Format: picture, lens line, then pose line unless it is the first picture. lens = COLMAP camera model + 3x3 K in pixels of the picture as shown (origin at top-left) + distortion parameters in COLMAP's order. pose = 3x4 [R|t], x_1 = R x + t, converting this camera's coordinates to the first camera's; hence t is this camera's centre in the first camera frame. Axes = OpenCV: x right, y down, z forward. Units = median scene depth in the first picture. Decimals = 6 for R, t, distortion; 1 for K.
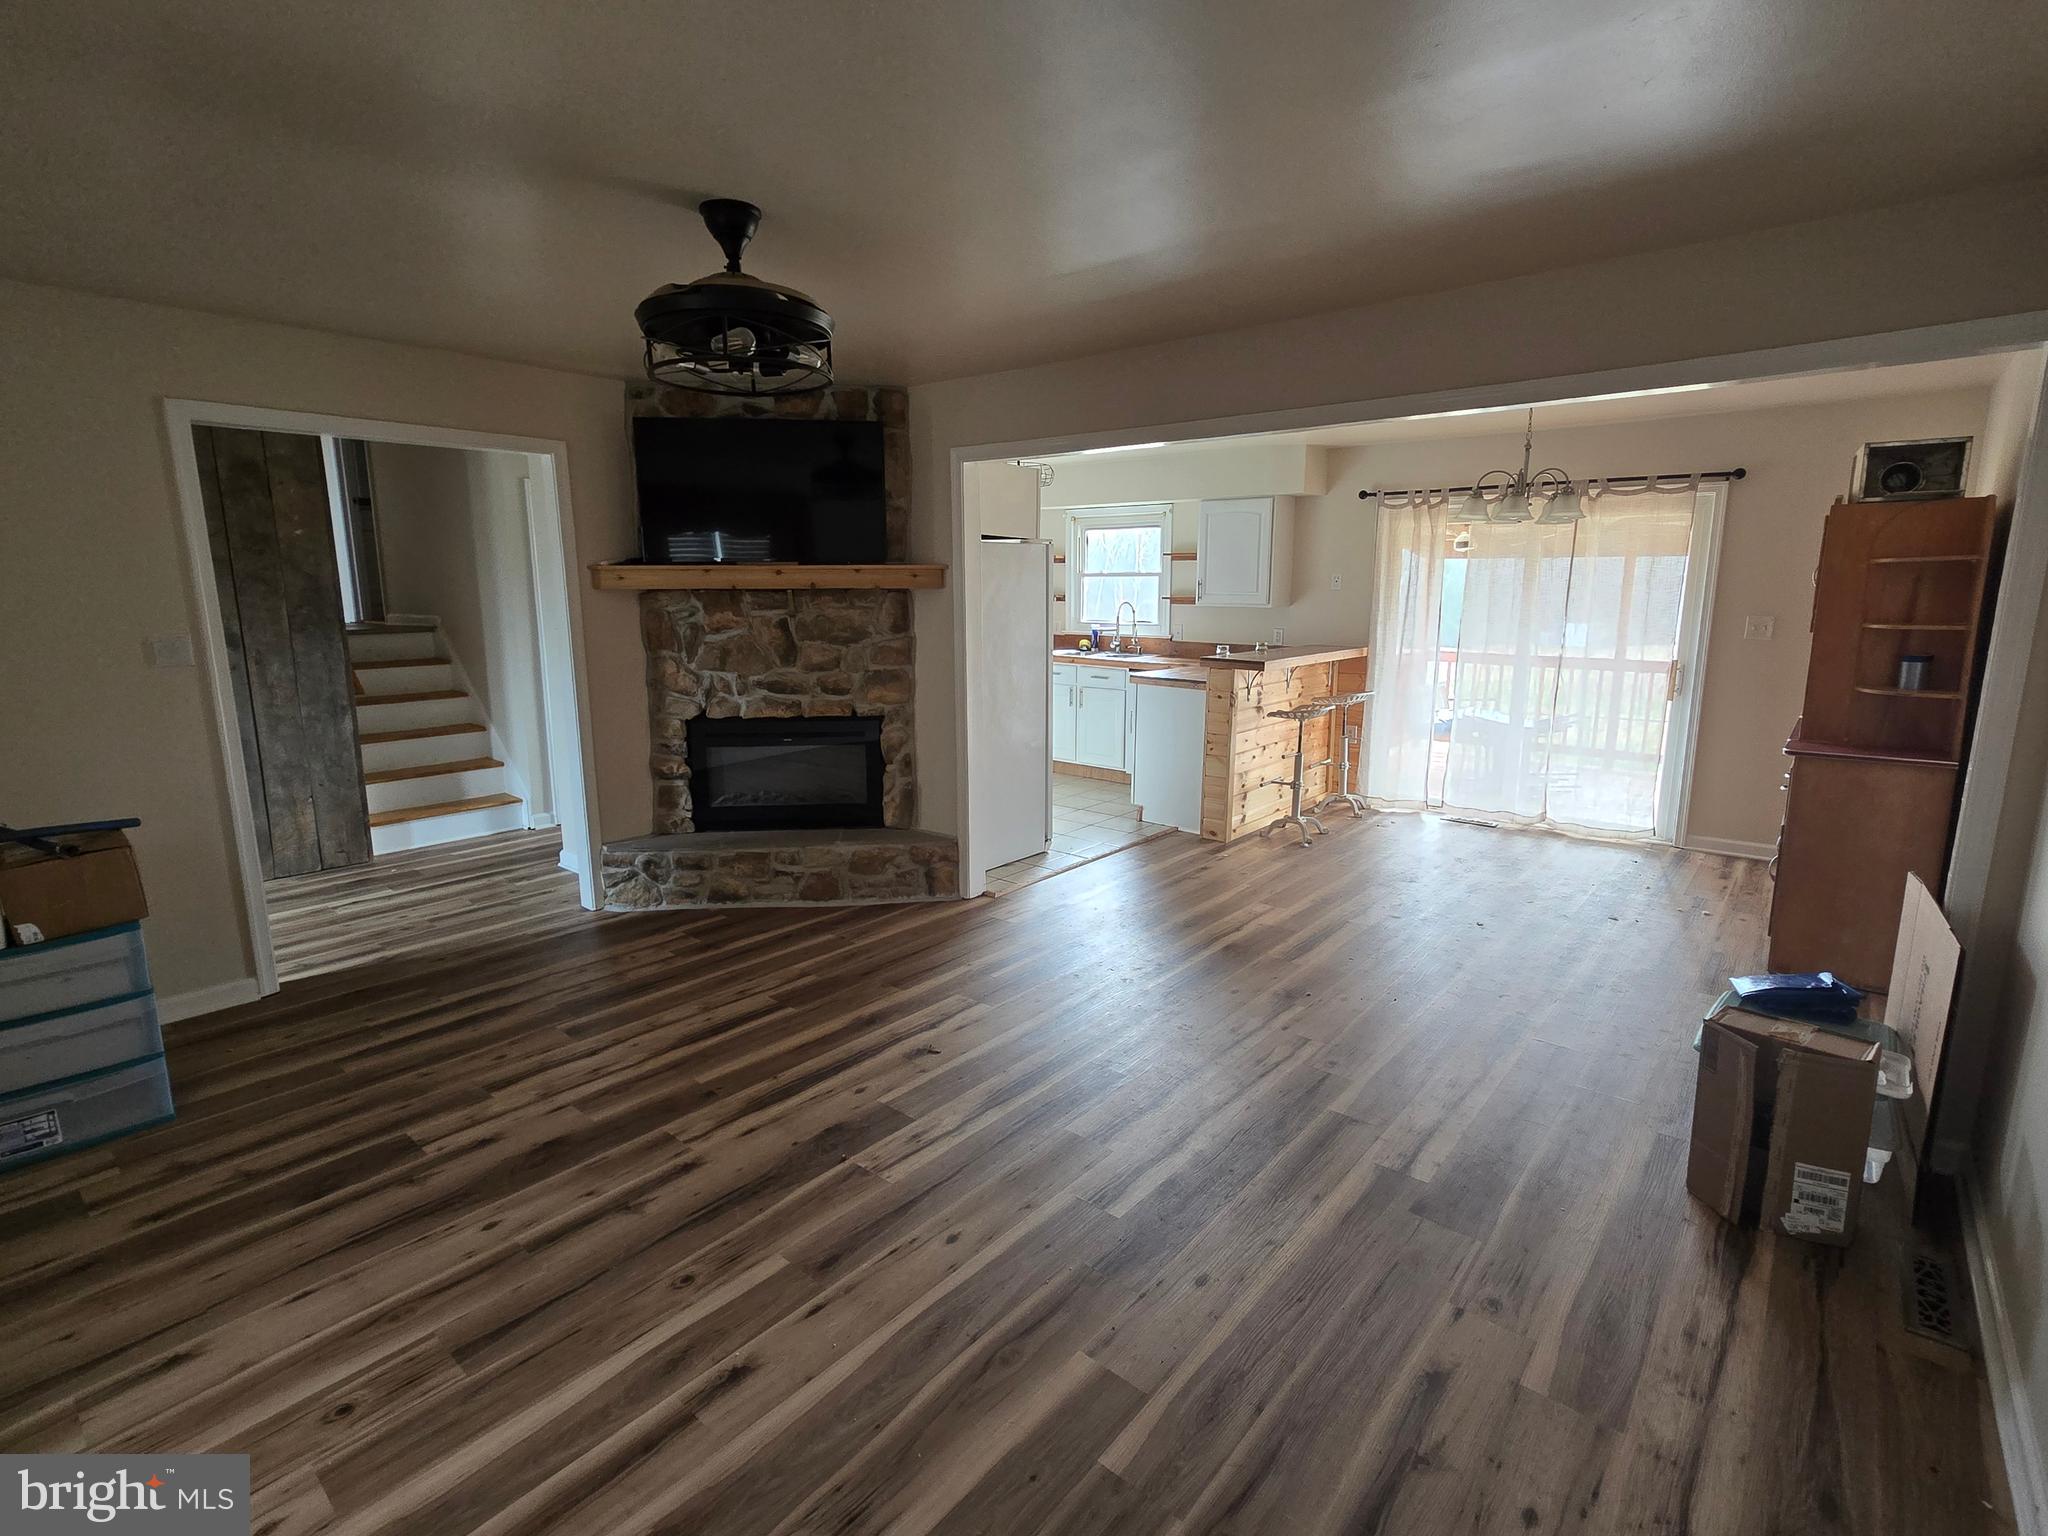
lens RADIAL K [[975.9, 0, 1030.8], [0, 975.9, 754.8], [0, 0, 1]] dist [-0.004181, 0.003472]
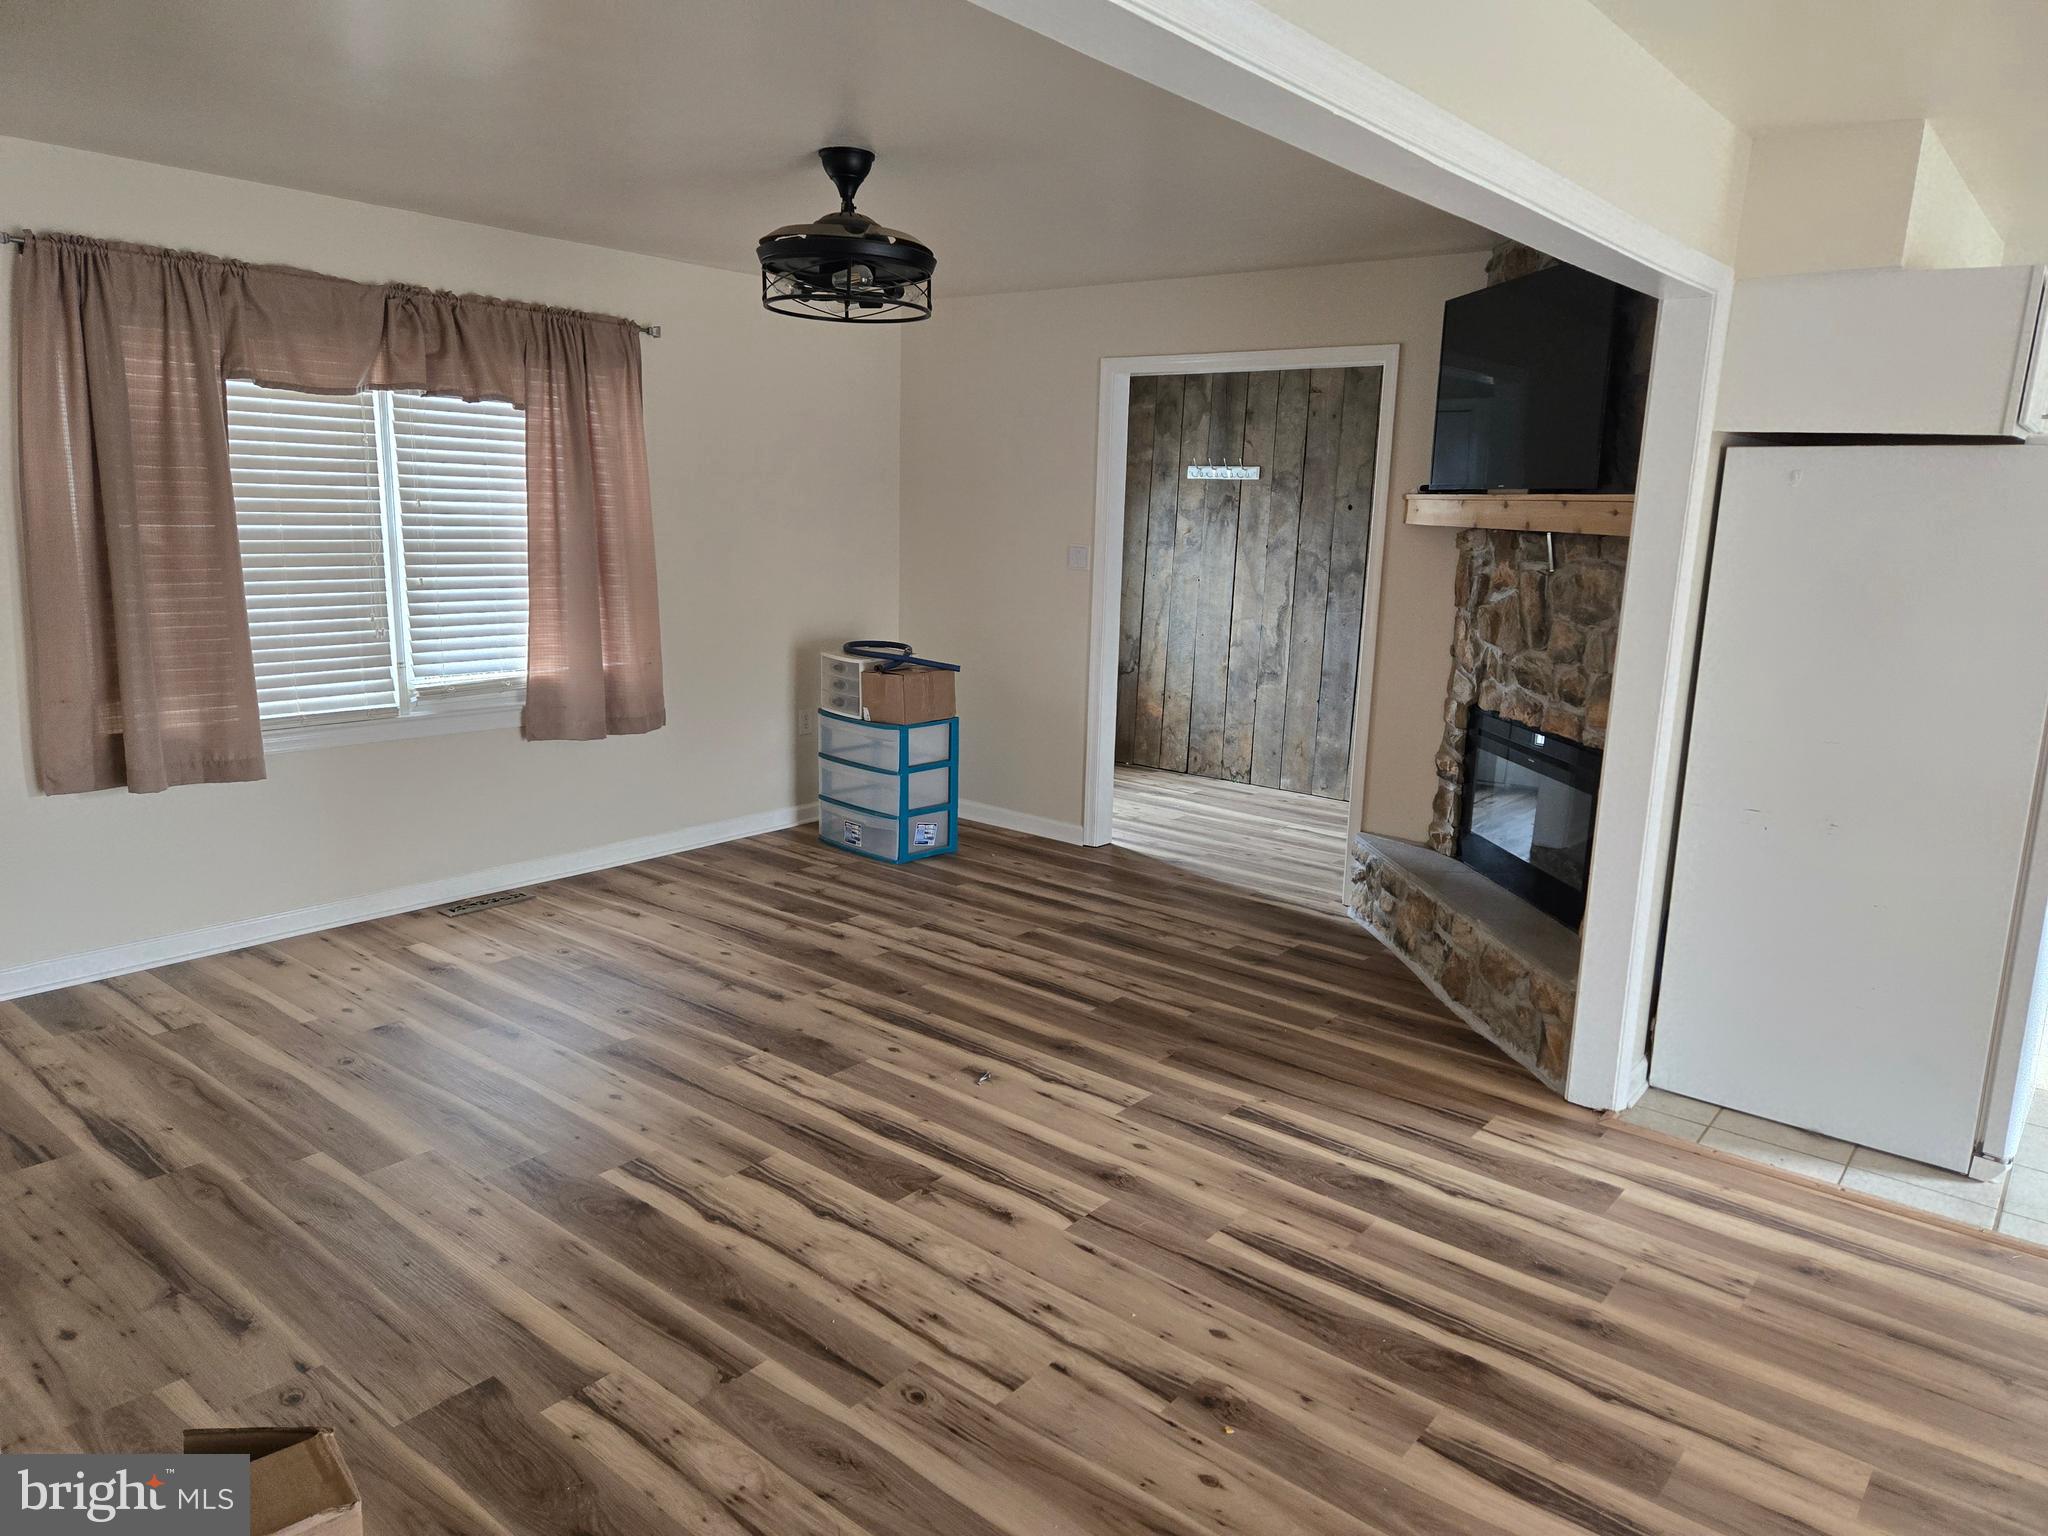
lens RADIAL K [[1365.7, 0, 1039.6], [0, 1365.7, 764.1], [0, 0, 1]] dist [0.079346, -0.058034]
pose [[0.013862, 0.194239, -0.980856, 0.696751], [-0.204950, 0.960675, 0.187346, -0.126580], [0.978674, 0.198430, 0.053126, 0.664823]]
